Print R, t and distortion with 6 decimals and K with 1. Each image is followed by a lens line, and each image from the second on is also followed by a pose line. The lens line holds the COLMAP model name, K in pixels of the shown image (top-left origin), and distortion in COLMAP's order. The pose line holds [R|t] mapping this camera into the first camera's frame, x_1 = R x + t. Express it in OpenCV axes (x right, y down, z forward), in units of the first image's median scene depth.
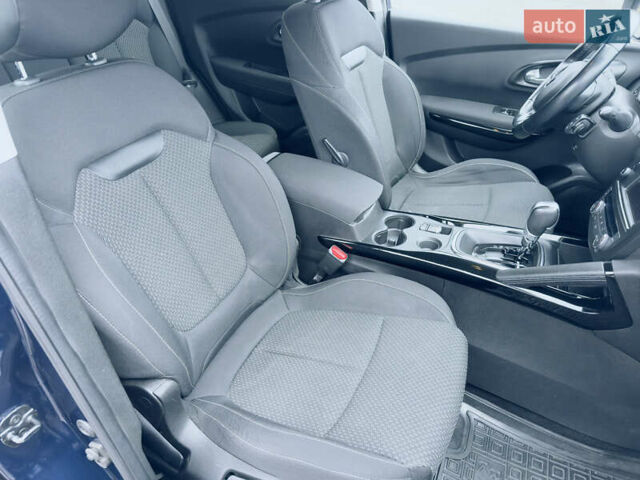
lens RADIAL K [[447.7, 0, 320.0], [0, 447.7, 240.0], [0, 0, 1]] dist [0.044113, -0.058344]
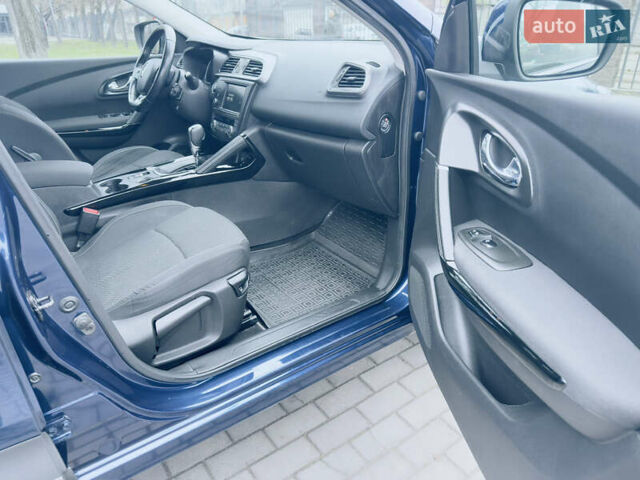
lens RADIAL K [[447.7, 0, 320.0], [0, 447.7, 240.0], [0, 0, 1]] dist [0.044113, -0.058344]
pose [[0.501222, -0.414075, 0.759815, -0.618978], [0.528139, 0.841946, 0.110440, 0.292141], [-0.685453, 0.345933, 0.640691, -0.233761]]
